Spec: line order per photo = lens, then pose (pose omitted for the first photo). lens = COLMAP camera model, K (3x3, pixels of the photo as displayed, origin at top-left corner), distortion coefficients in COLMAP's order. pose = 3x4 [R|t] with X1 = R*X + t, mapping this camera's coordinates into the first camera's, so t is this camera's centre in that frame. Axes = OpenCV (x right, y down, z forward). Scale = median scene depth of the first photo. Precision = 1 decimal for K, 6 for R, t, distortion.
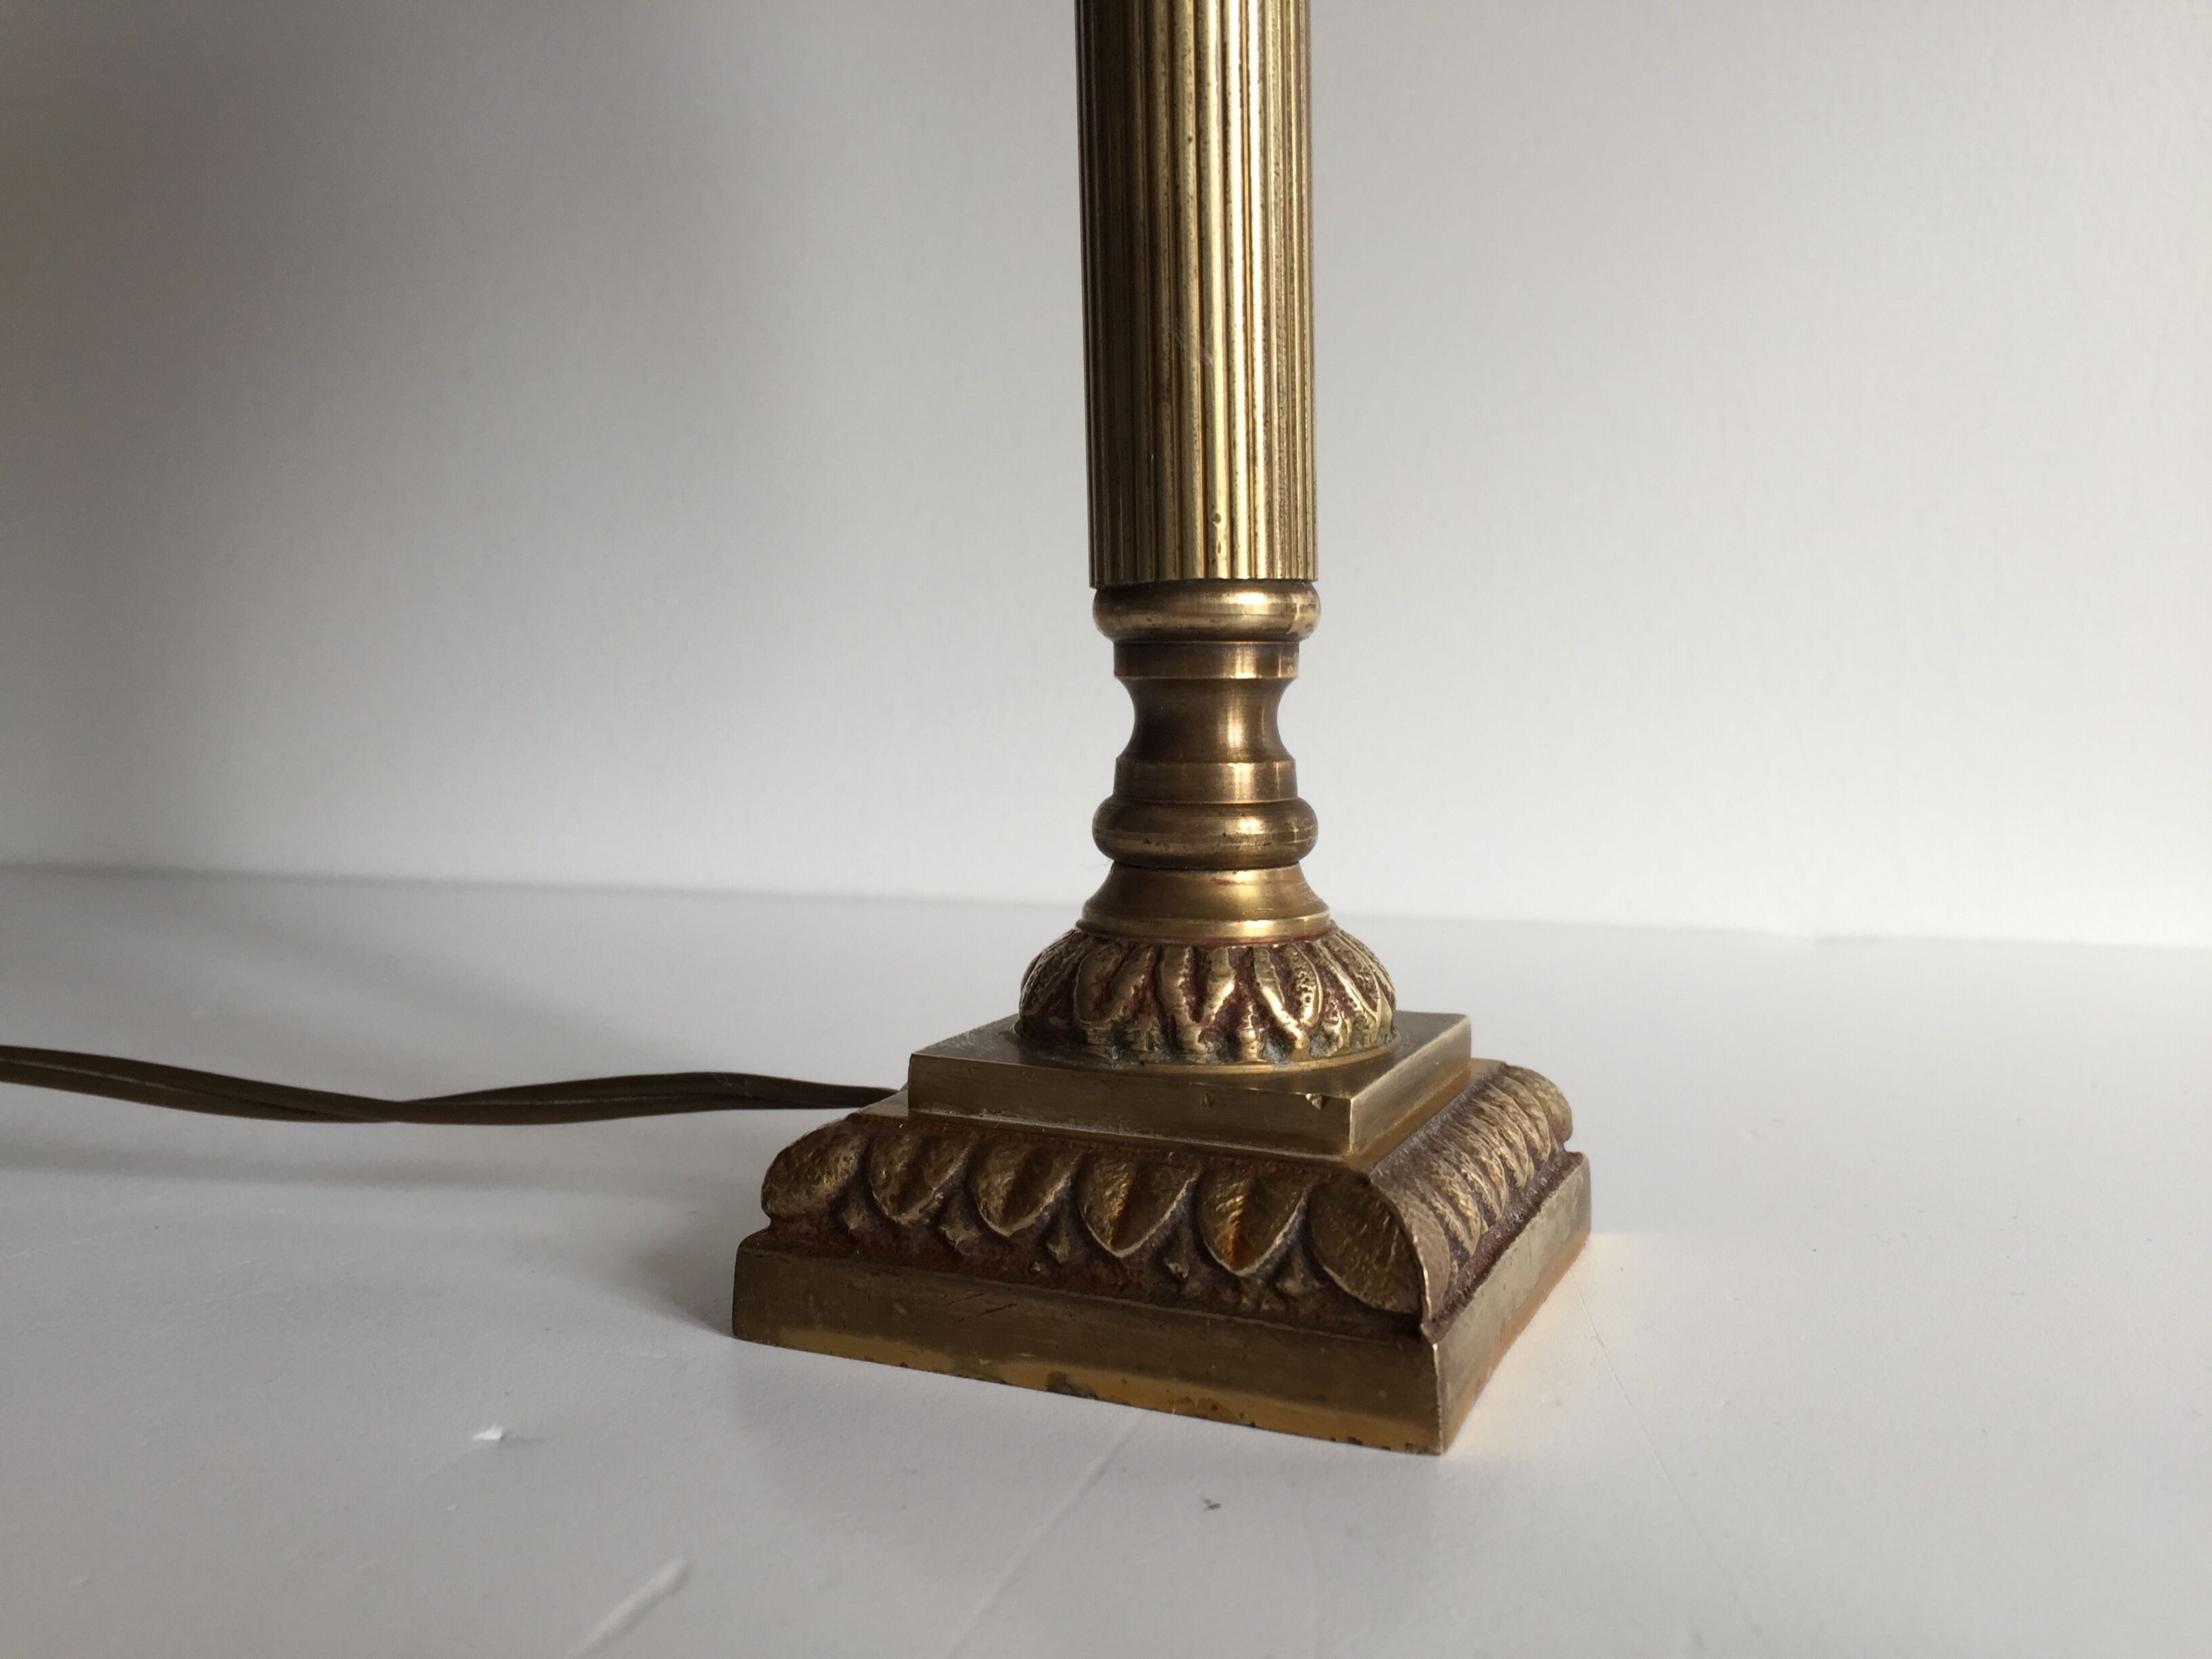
lens RADIAL K [[1953.5, 0, 1106.0], [0, 1953.5, 829.5], [0, 0, 1]] dist [0.036461, 0.004186]
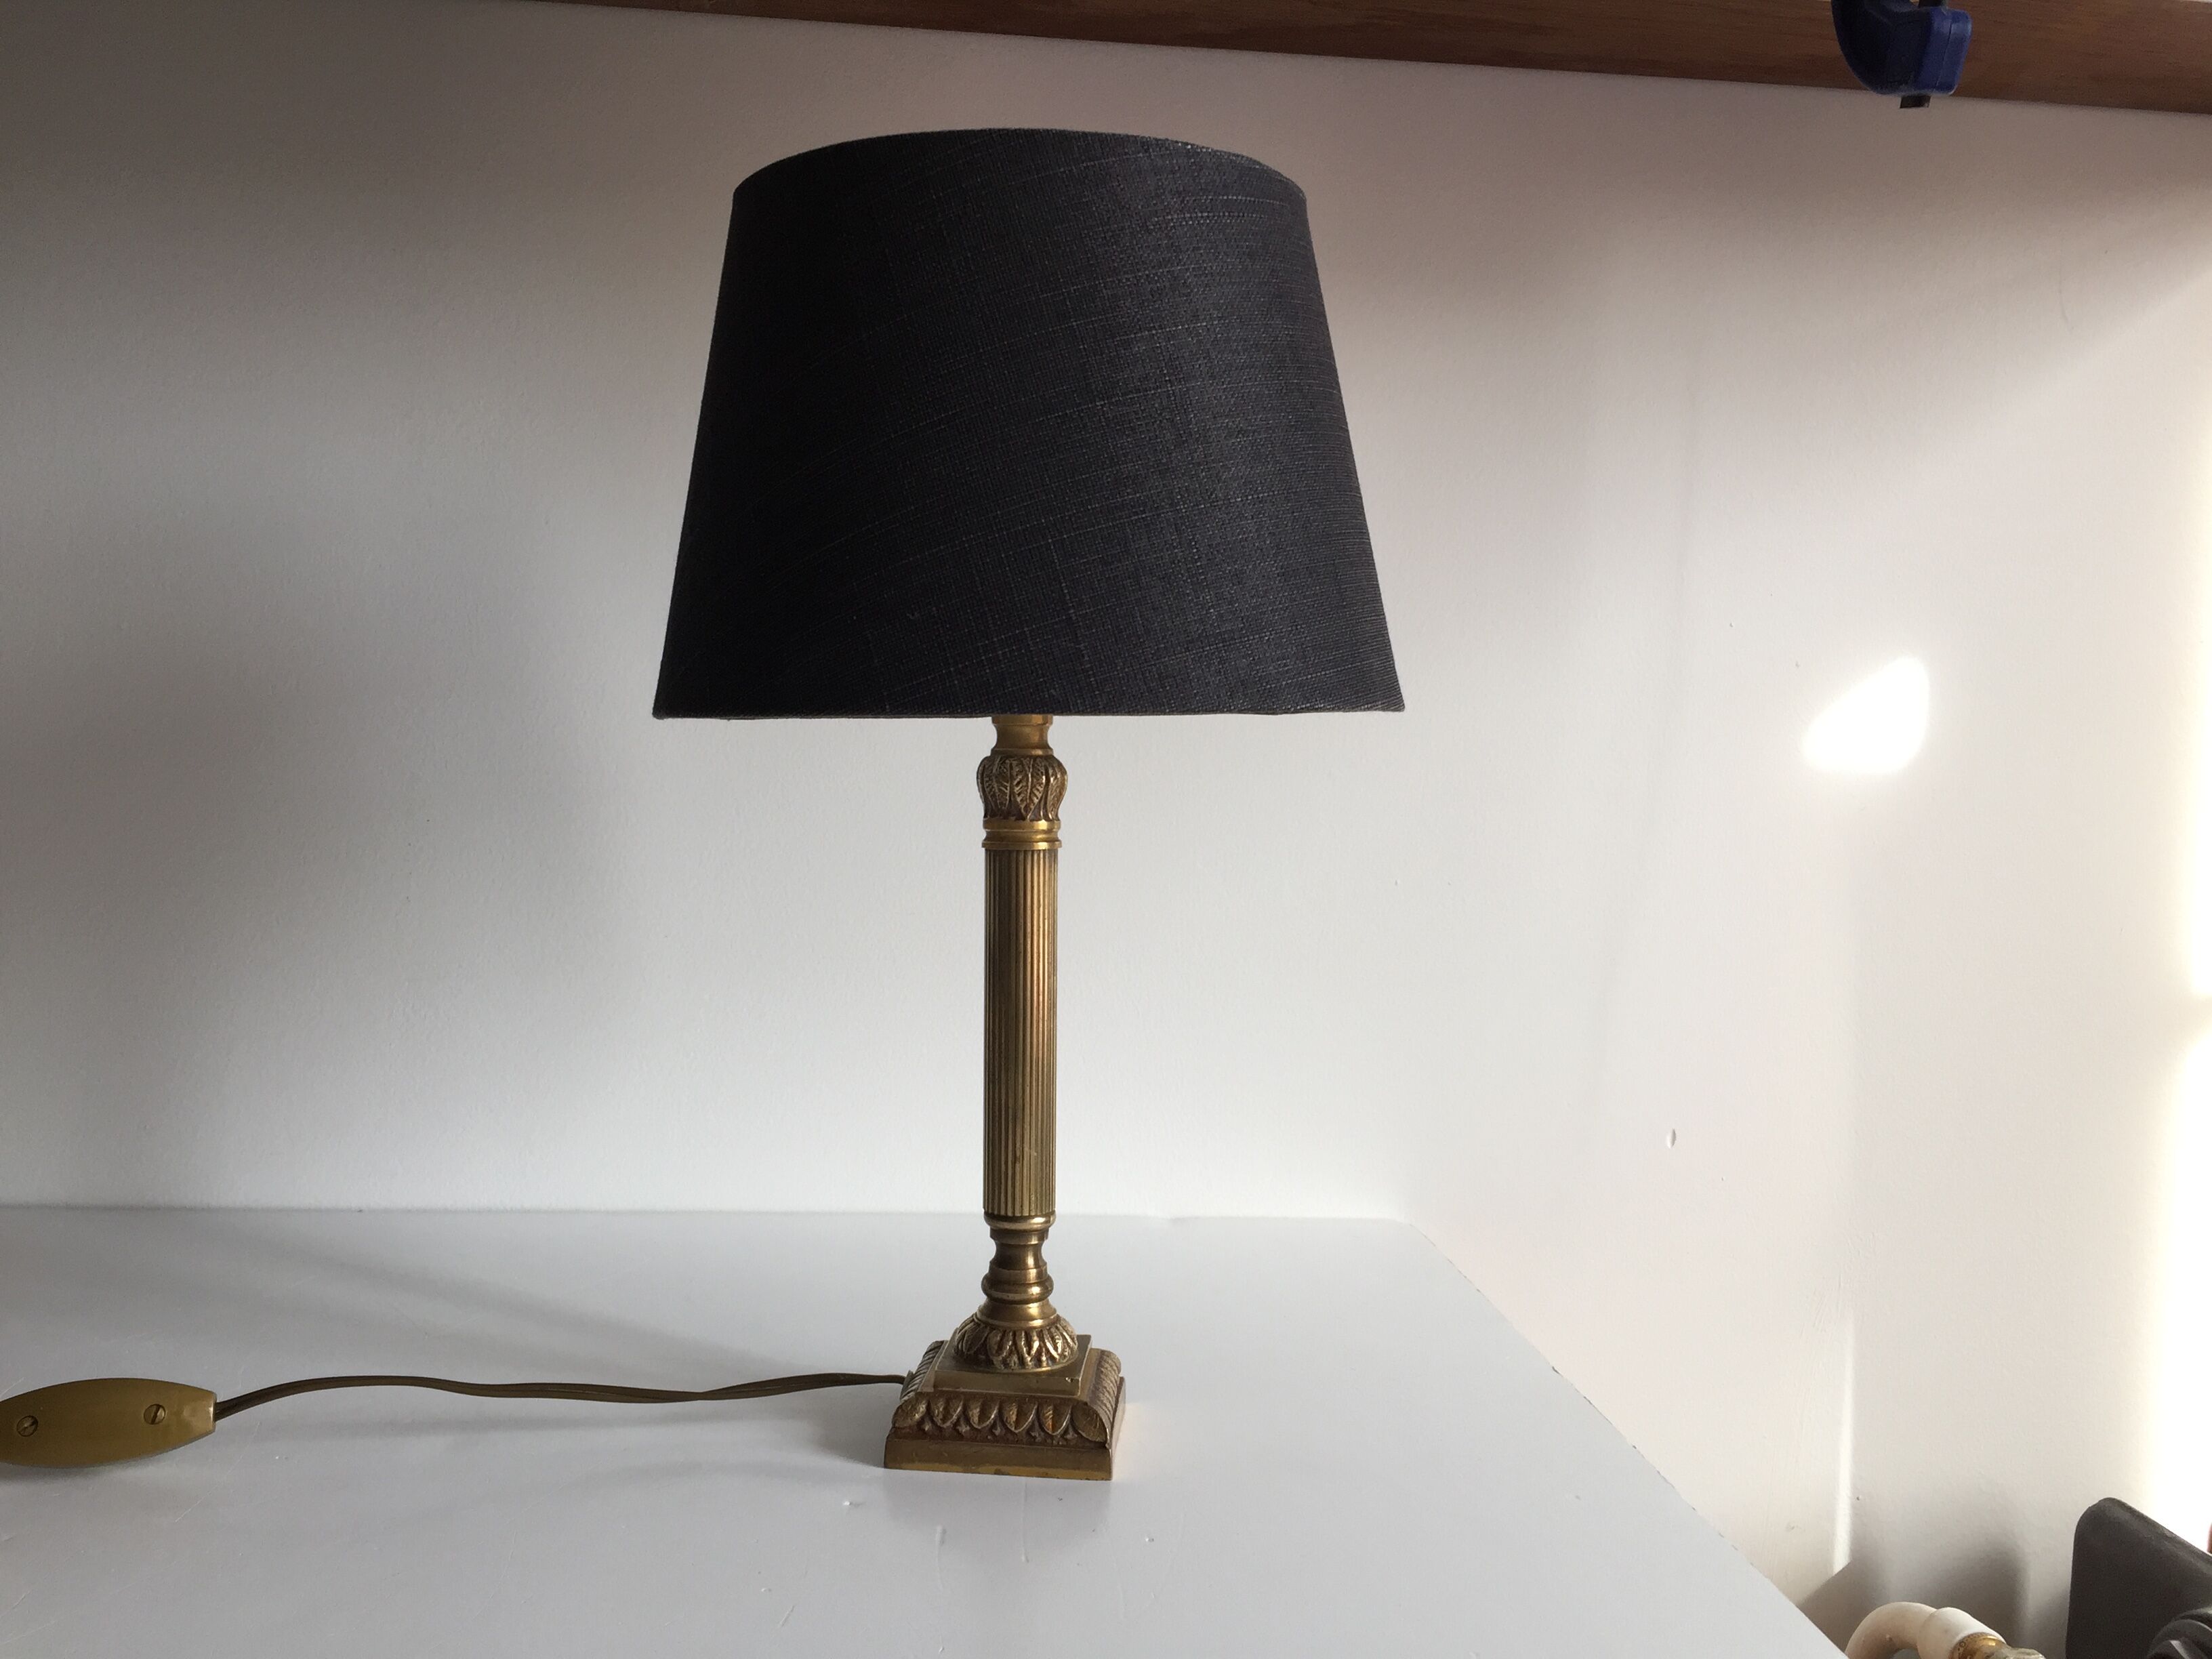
lens RADIAL K [[1940.7, 0, 1106.0], [0, 1940.7, 829.5], [0, 0, 1]] dist [0.082665, -0.004887]
pose [[0.940573, 0.014329, 0.339288, -0.948798], [-0.000872, 0.999208, -0.039782, -0.649304], [-0.339589, 0.037123, 0.939841, -2.144825]]
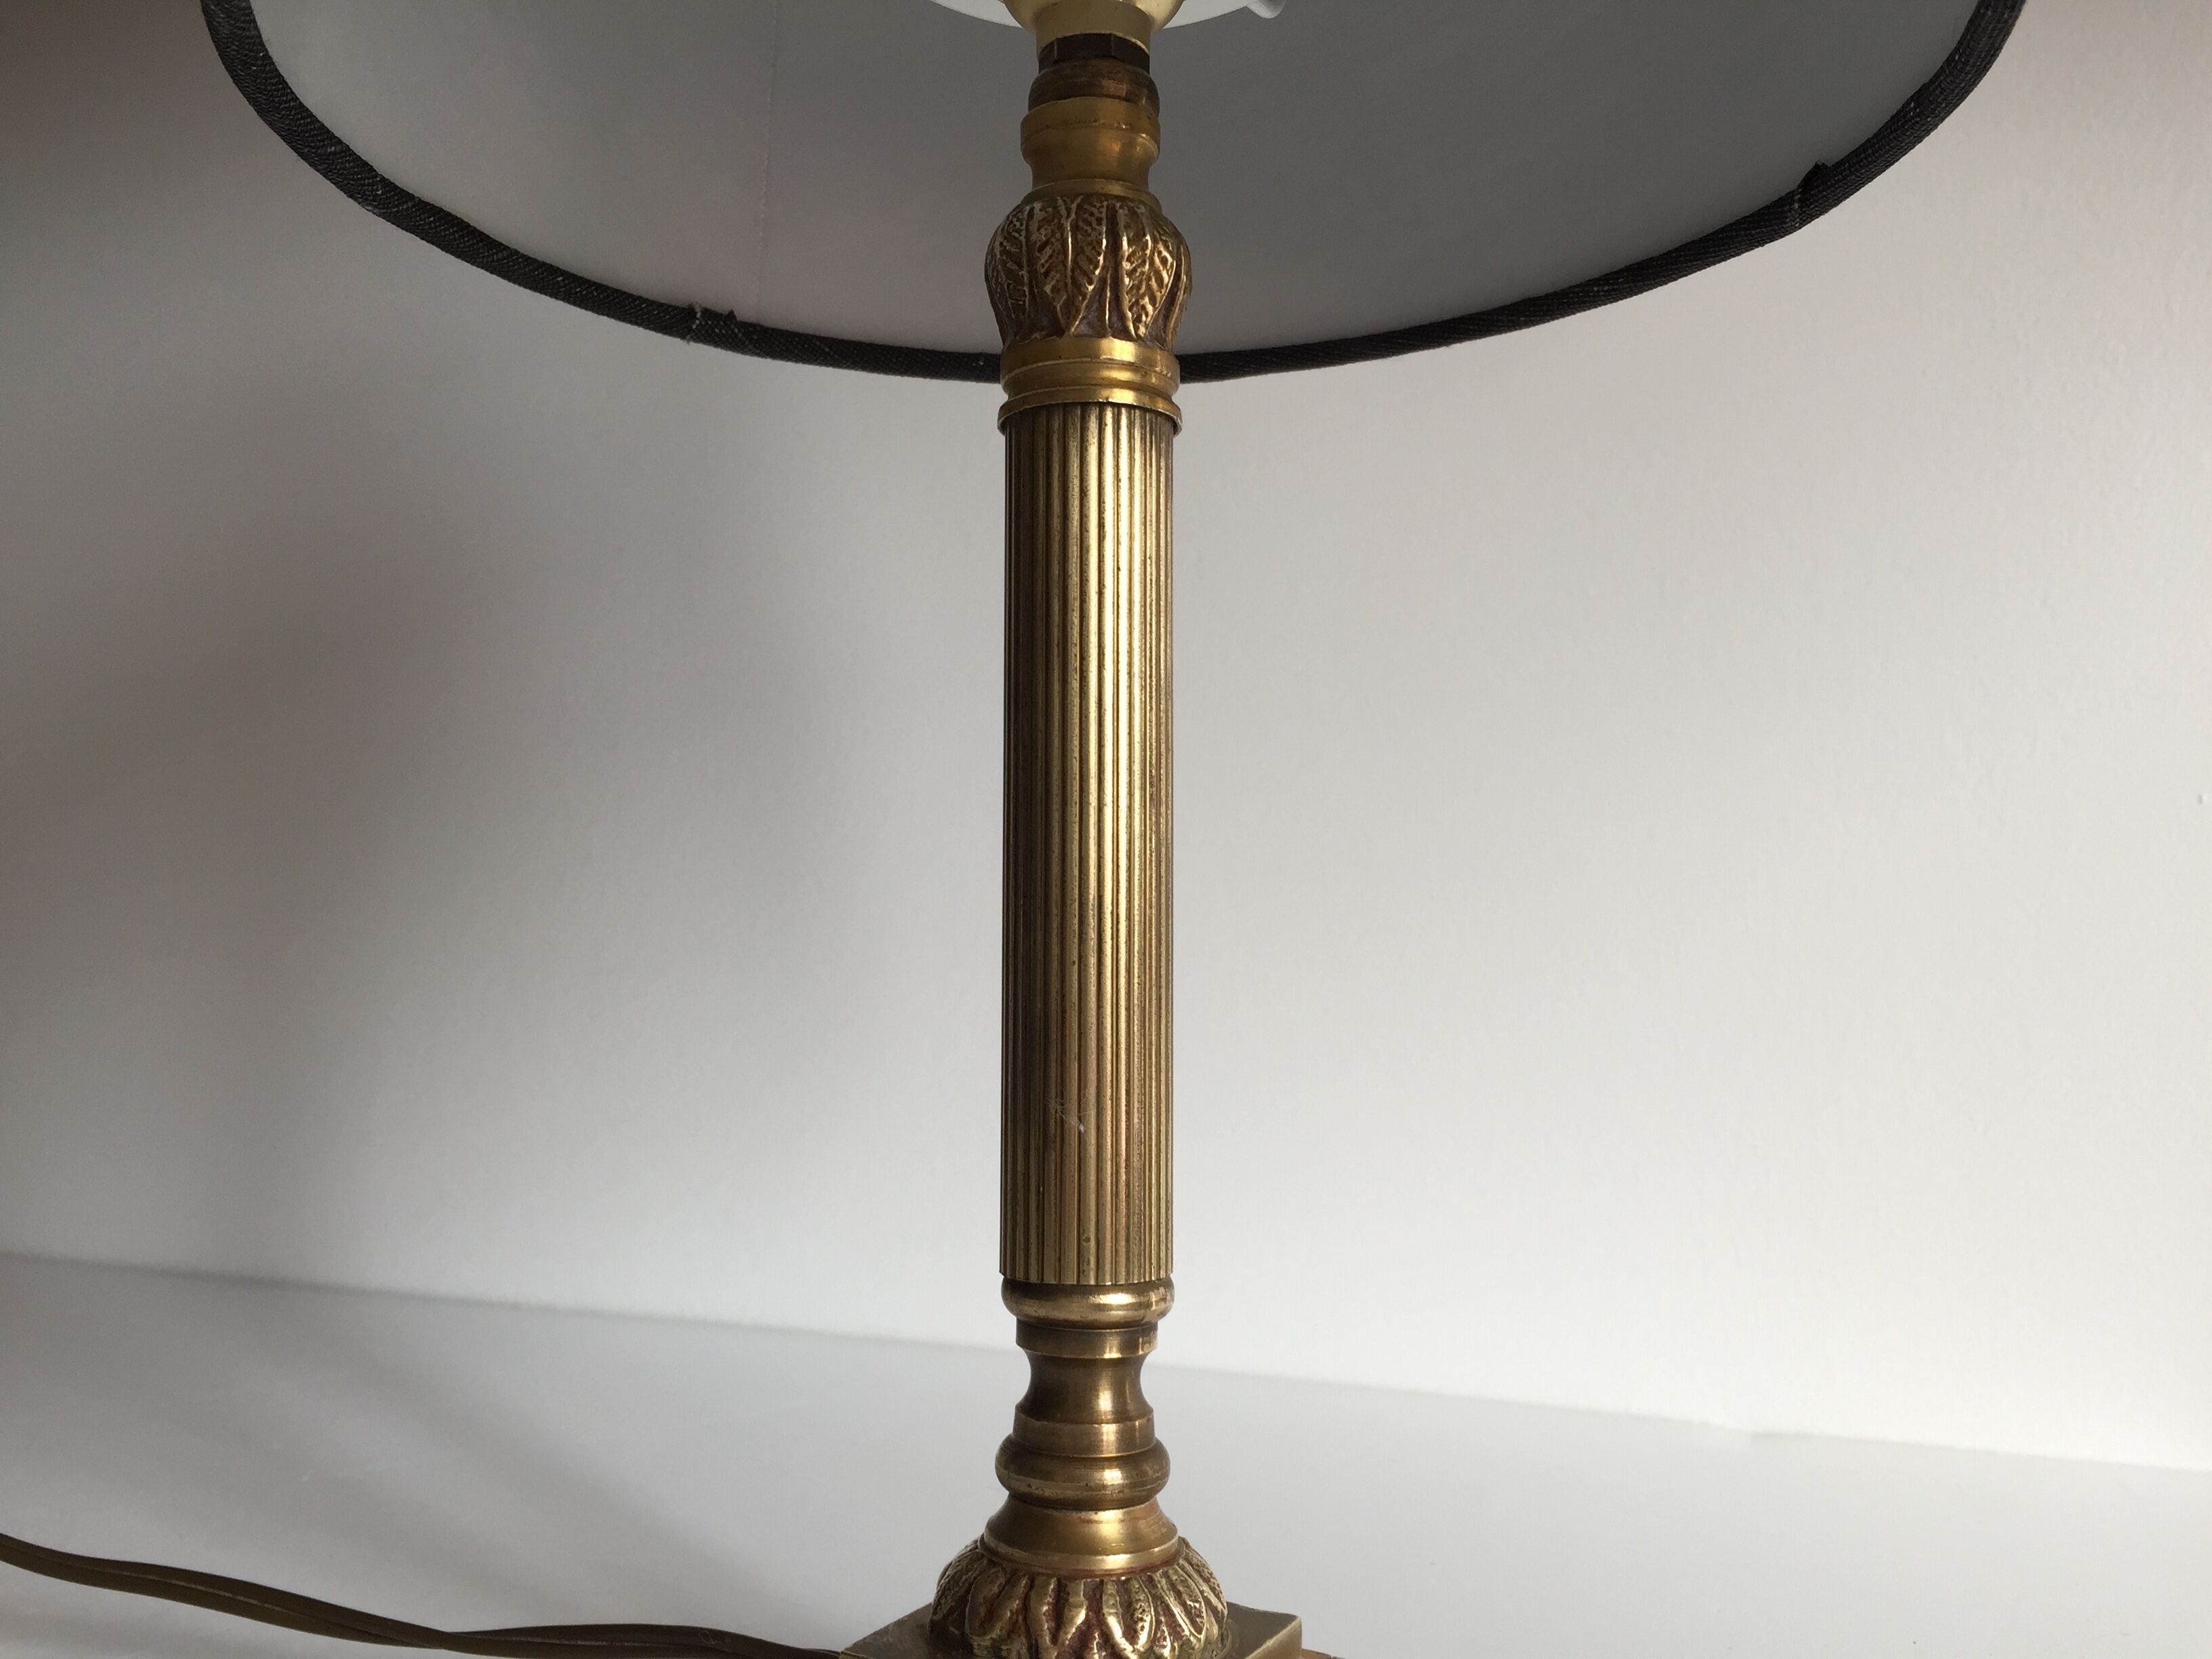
lens RADIAL K [[1941.8, 0, 1106.0], [0, 1941.8, 829.5], [0, 0, 1]] dist [0.034318, -0.016923]
pose [[0.998029, 0.022444, -0.058610, 0.142375], [-0.031405, 0.987134, -0.156779, -0.230122], [0.054337, 0.158311, 0.985893, -0.355448]]
